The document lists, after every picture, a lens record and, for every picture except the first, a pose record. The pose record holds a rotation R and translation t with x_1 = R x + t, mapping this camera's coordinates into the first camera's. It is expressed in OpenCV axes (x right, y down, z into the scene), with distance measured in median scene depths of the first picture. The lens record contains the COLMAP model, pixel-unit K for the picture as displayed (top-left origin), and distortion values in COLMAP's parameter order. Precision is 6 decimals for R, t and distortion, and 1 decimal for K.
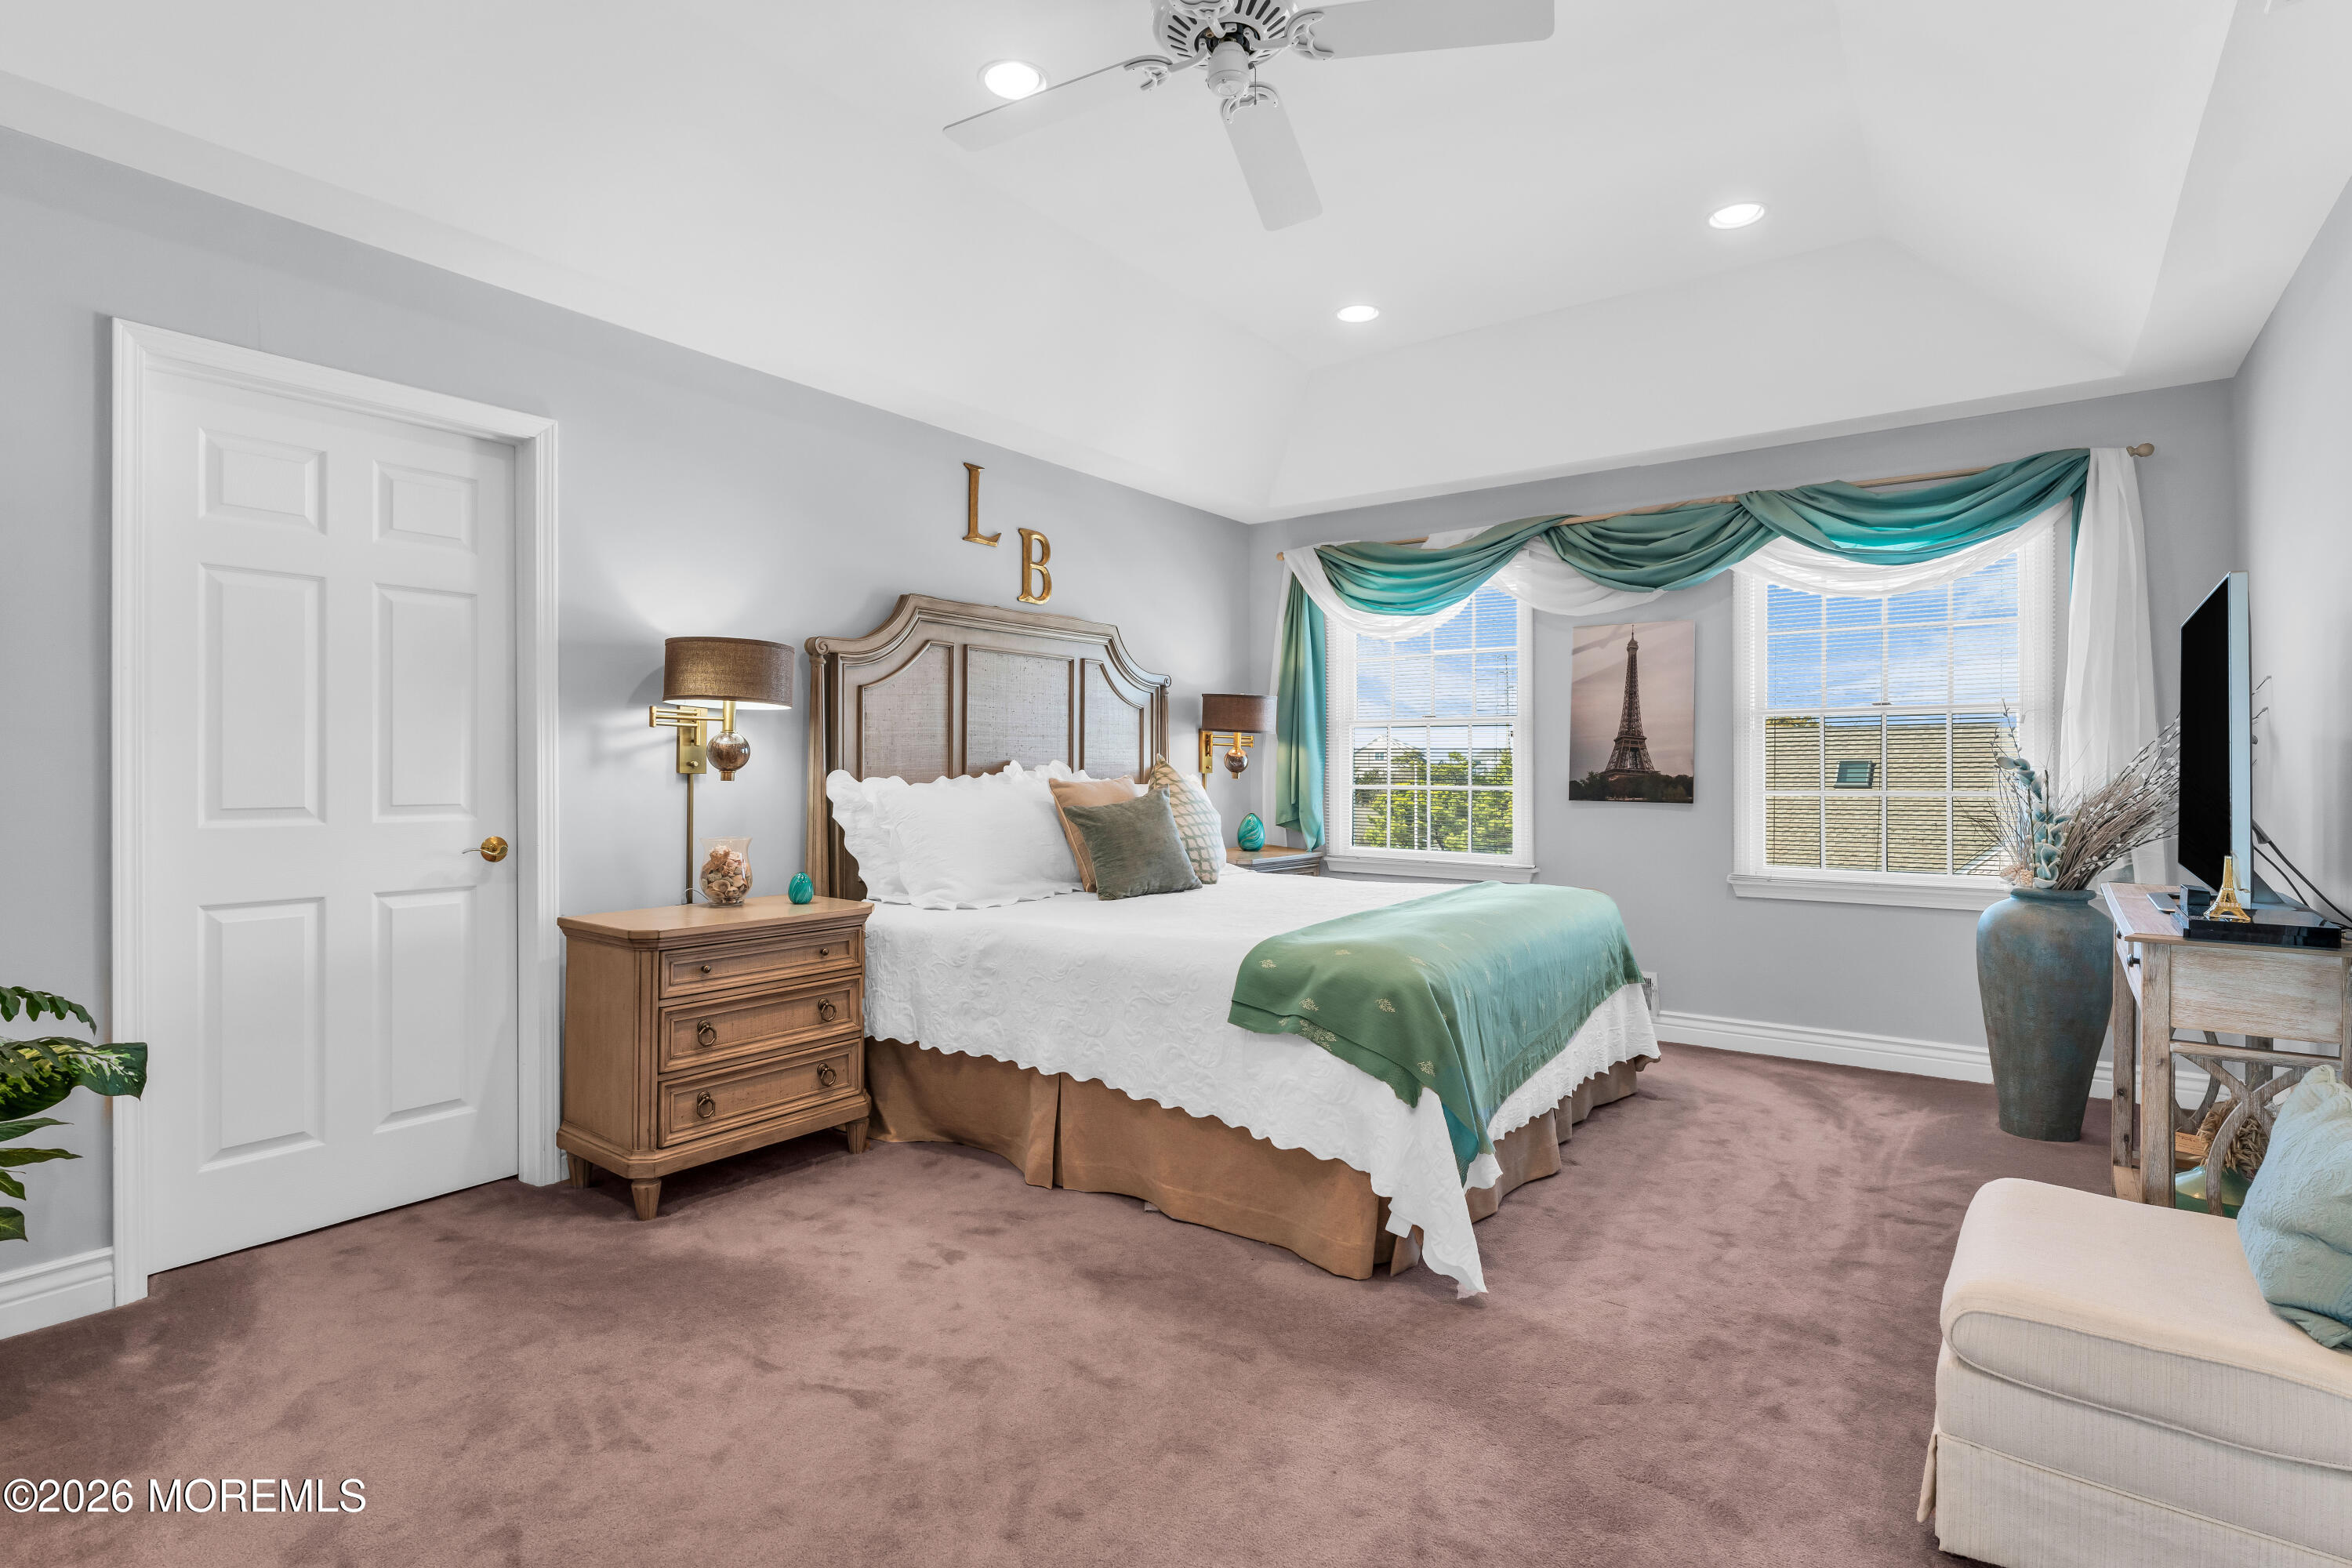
lens RADIAL K [[1163.2, 0, 1169.3], [0, 1163.2, 781.8], [0, 0, 1]] dist [-0.000738, -0.000652]
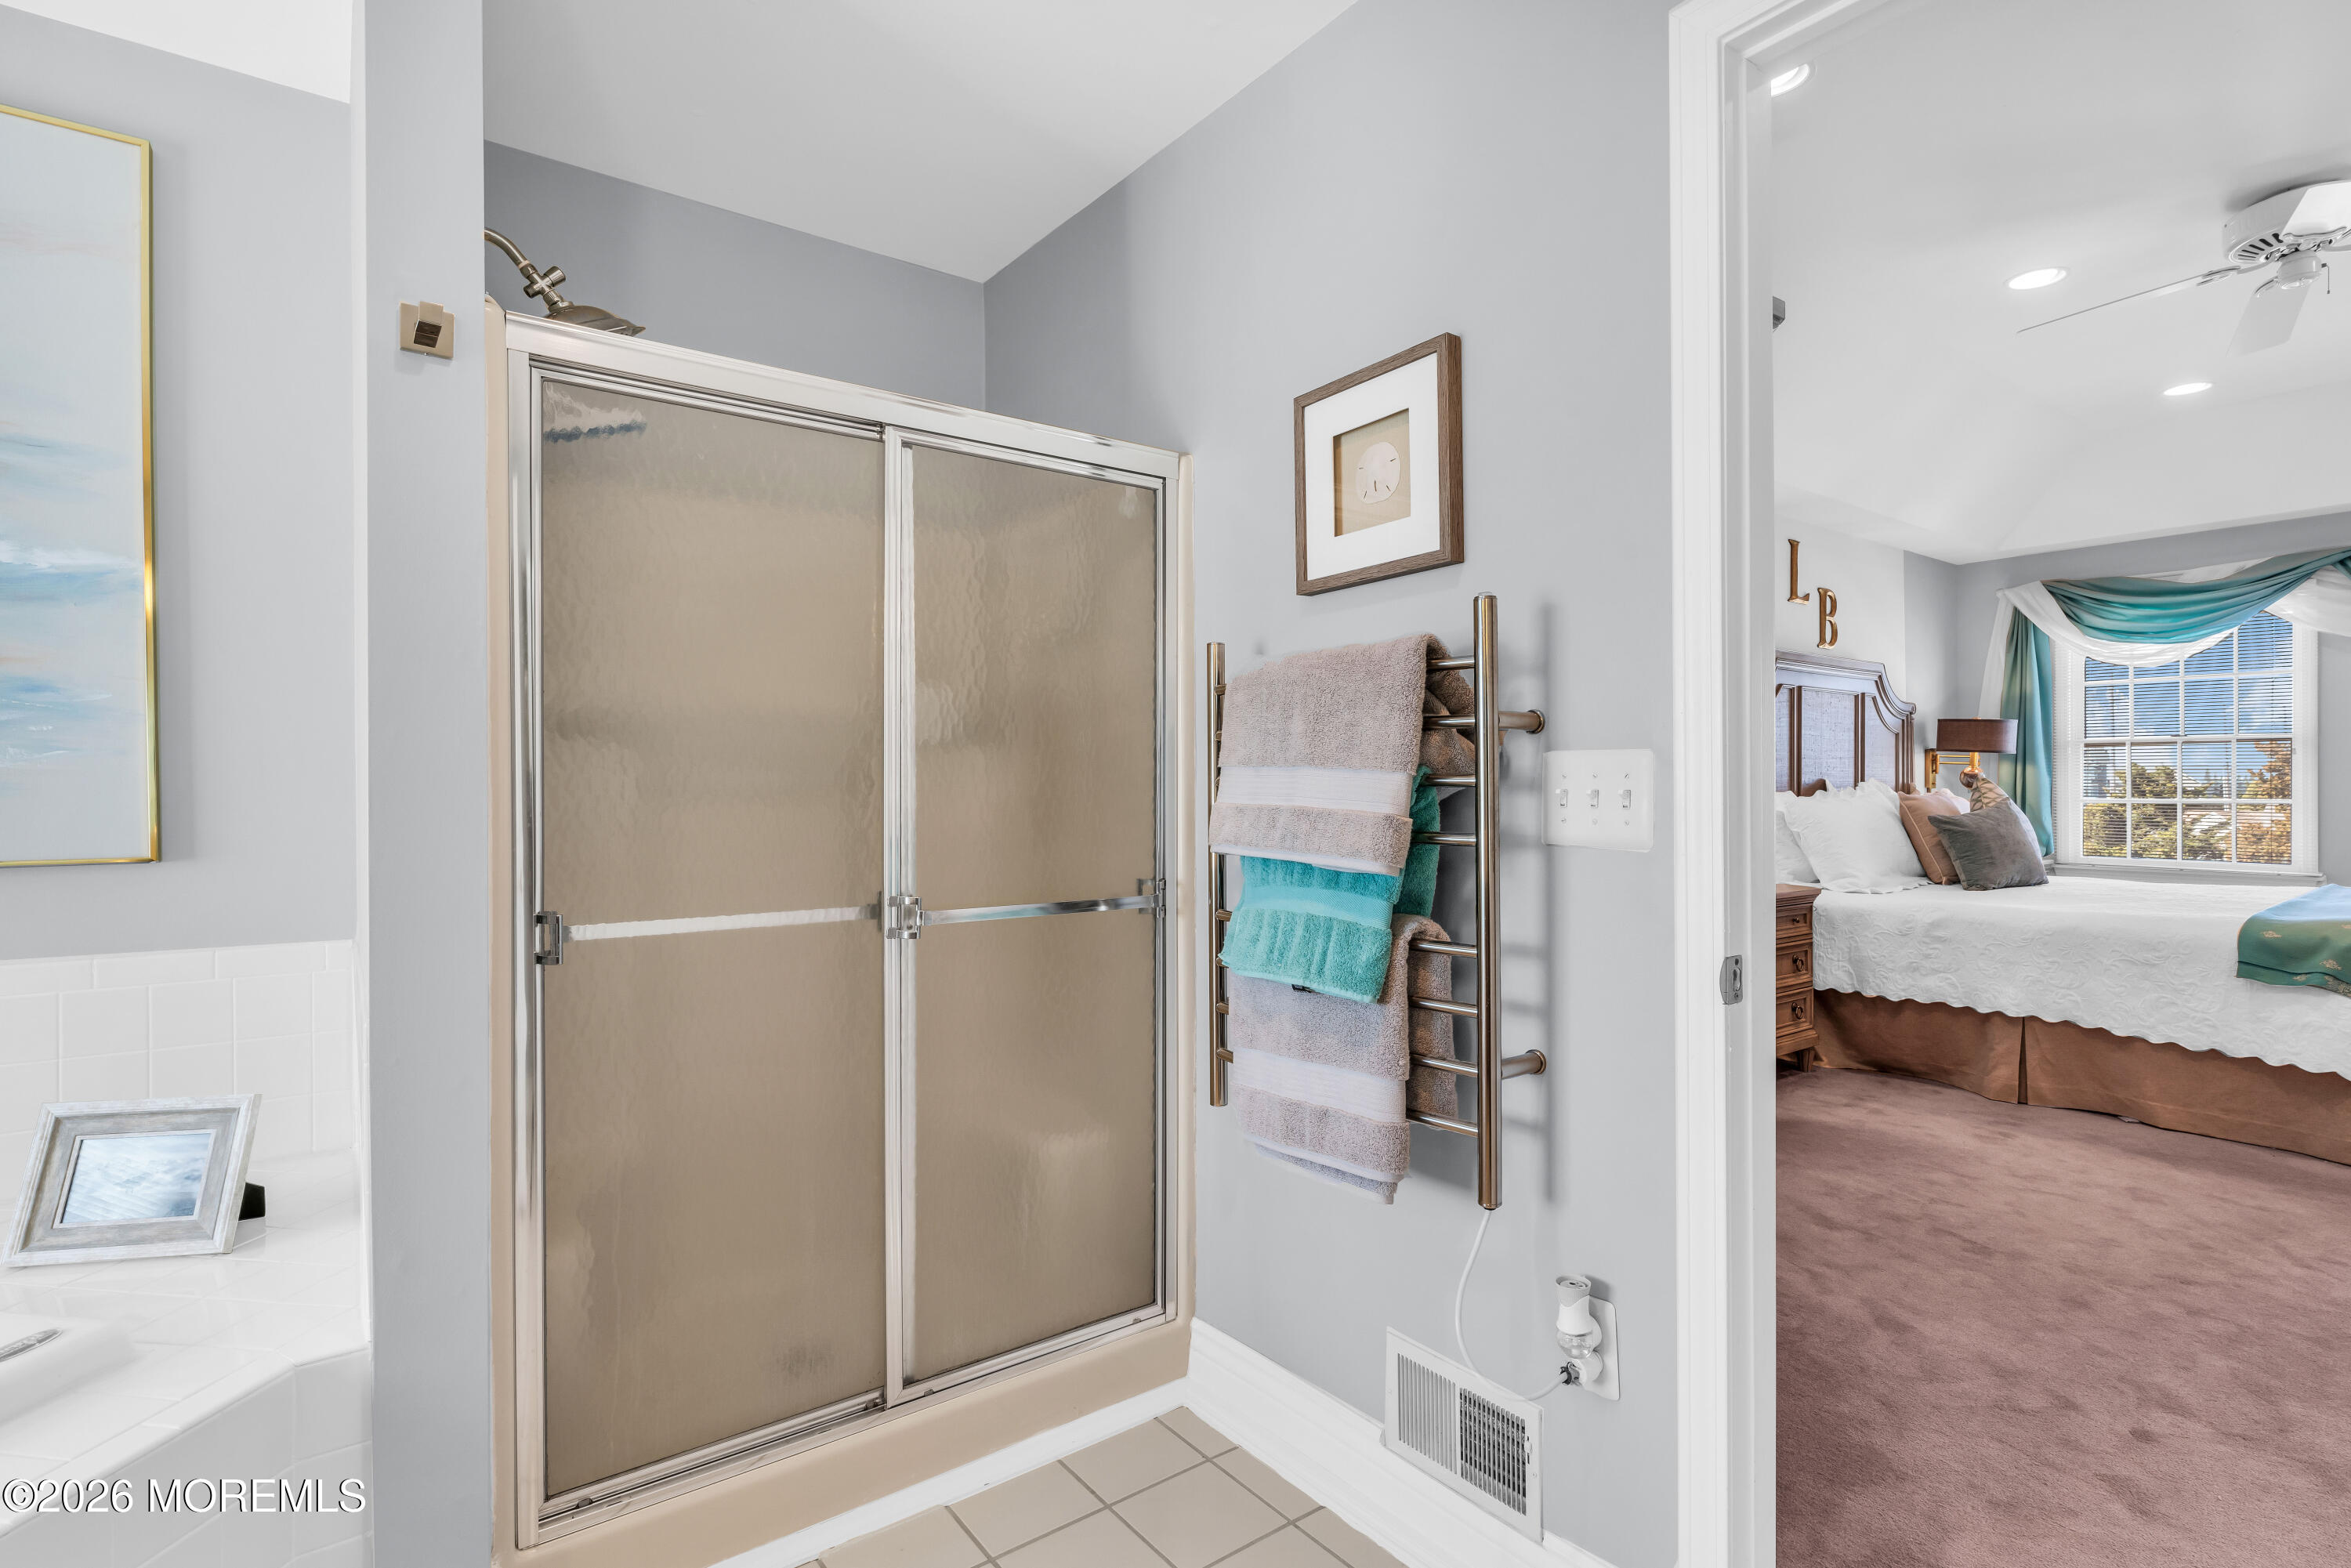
lens RADIAL K [[1162.7, 0, 1142.8], [0, 1162.7, 791.8], [0, 0, 1]] dist [-0.000738, -0.000652]
pose [[0.954936, -0.001832, -0.296805, -0.598986], [0.000533, 0.999990, -0.004457, 0.001177], [0.296810, 0.004097, 0.954928, -0.505484]]
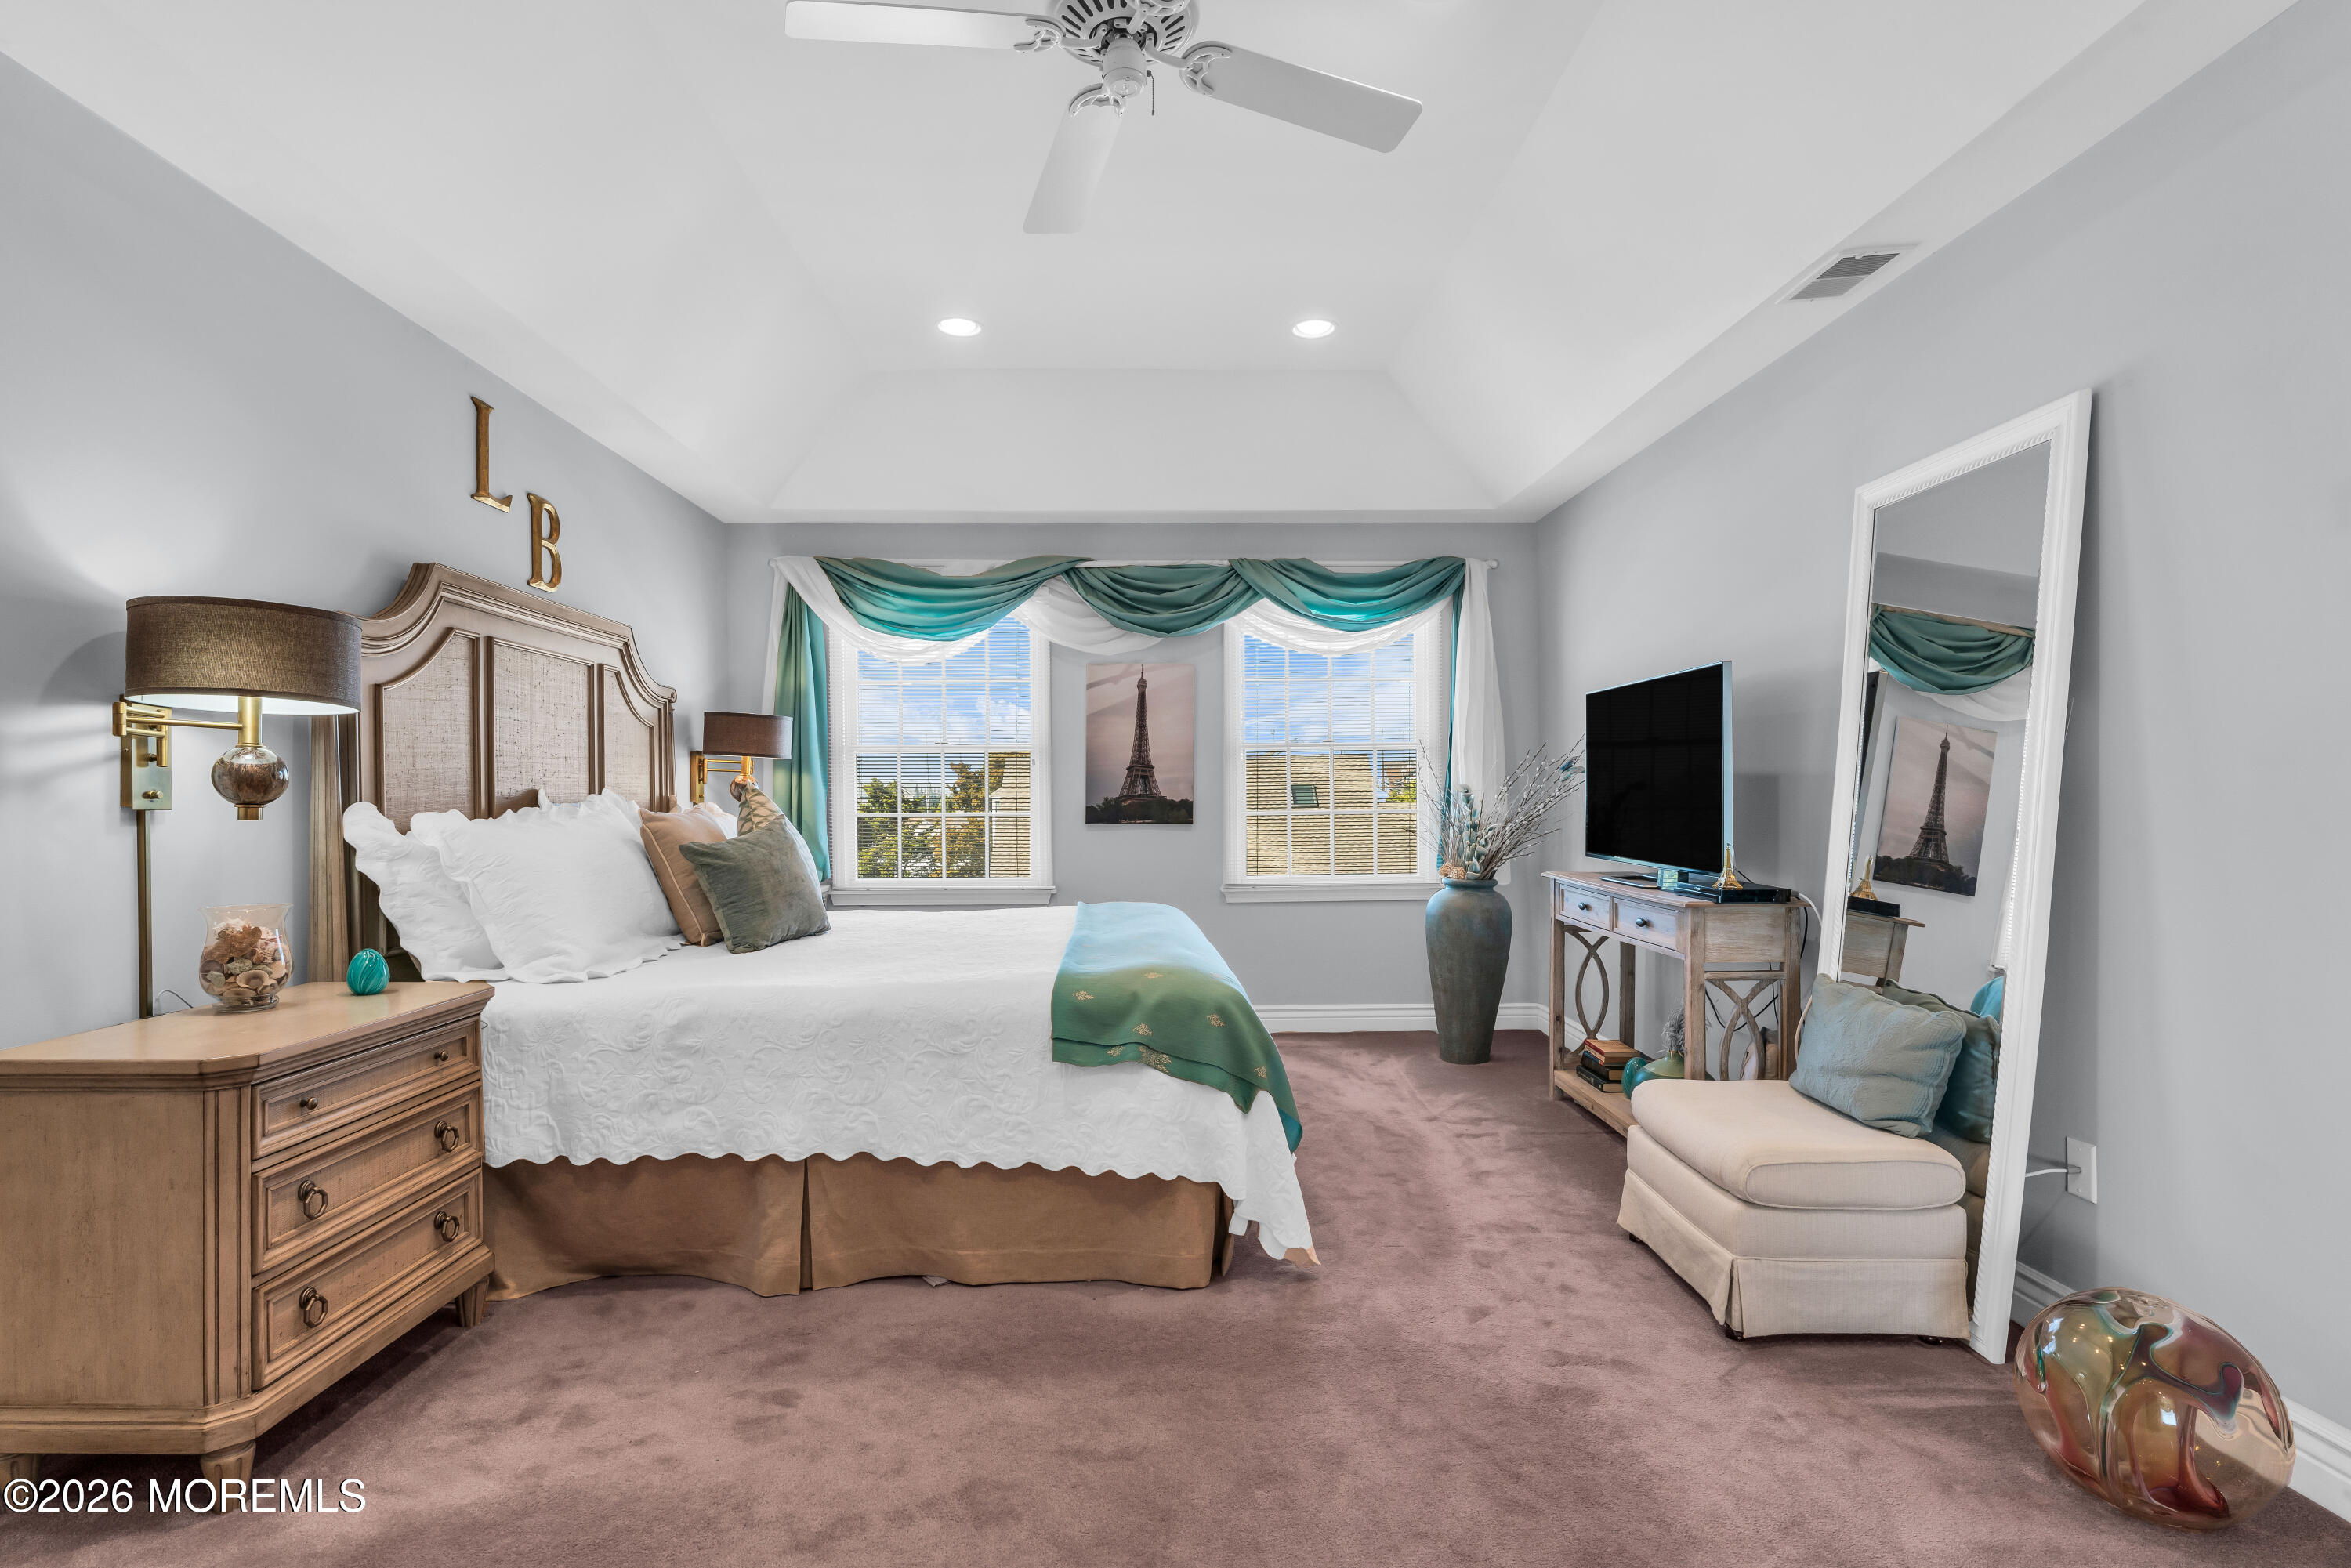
lens RADIAL K [[1162.7, 0, 1187.7], [0, 1162.7, 806.0], [0, 0, 1]] dist [-0.000738, -0.000652]
pose [[0.782791, -0.012908, 0.622151, -0.366141], [0.014143, 0.999896, 0.002951, -0.003339], [-0.622124, 0.006489, 0.782892, 0.146349]]
